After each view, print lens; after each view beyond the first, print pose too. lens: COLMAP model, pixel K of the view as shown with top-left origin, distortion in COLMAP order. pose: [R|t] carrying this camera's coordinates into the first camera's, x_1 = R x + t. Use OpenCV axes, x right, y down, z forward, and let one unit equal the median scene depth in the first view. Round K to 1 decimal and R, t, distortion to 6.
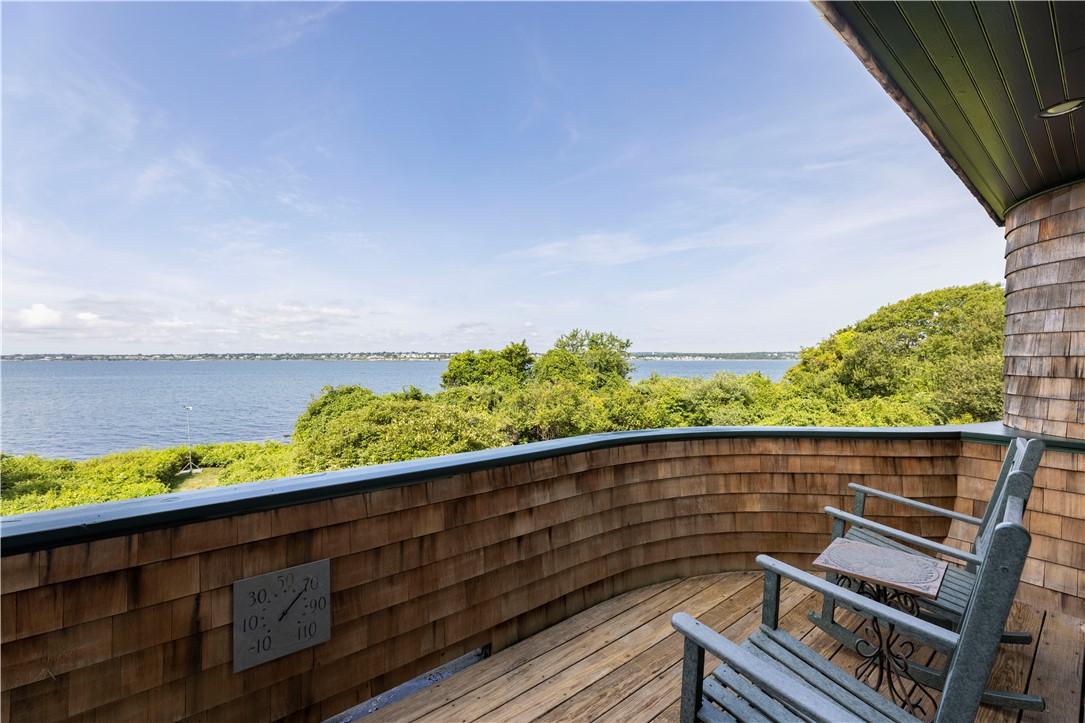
lens RADIAL K [[433.2, 0, 542.5], [0, 433.2, 361.5], [0, 0, 1]] dist [0.002258, 0.000201]
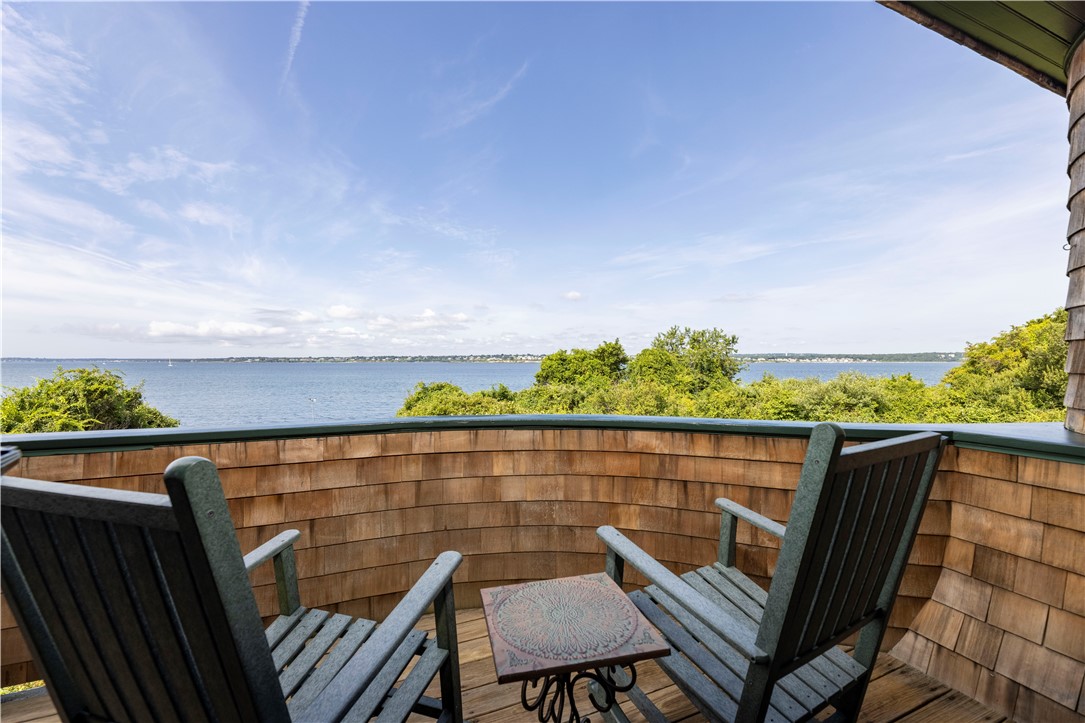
lens RADIAL K [[437.0, 0, 542.5], [0, 437.0, 361.5], [0, 0, 1]] dist [0.000097, 0.000038]
pose [[0.966021, 0.000302, -0.258463, 0.059286], [-0.001578, 0.999988, -0.004730, 0.006987], [0.258458, 0.004977, 0.966010, 0.026274]]
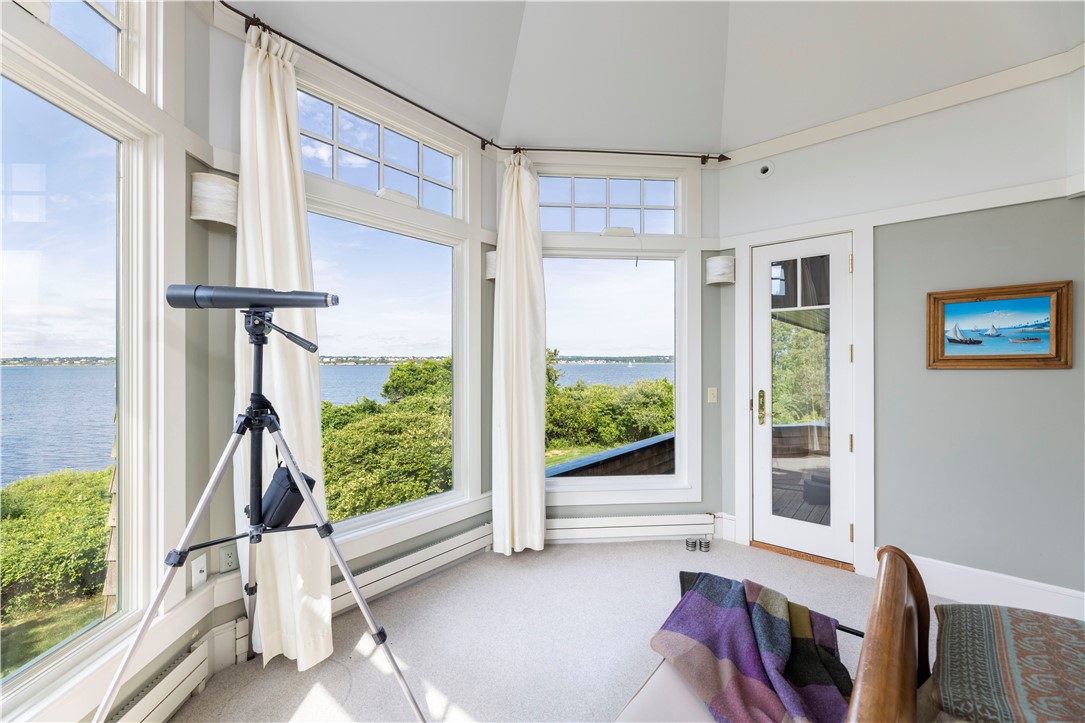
lens RADIAL K [[437.0, 0, 542.5], [0, 437.0, 361.5], [0, 0, 1]] dist [0.000097, 0.000038]
pose [[0.976579, -0.002156, 0.215150, -0.108472], [0.003770, 0.999968, -0.007092, -0.019424], [-0.215128, 0.007737, 0.976555, -0.113853]]
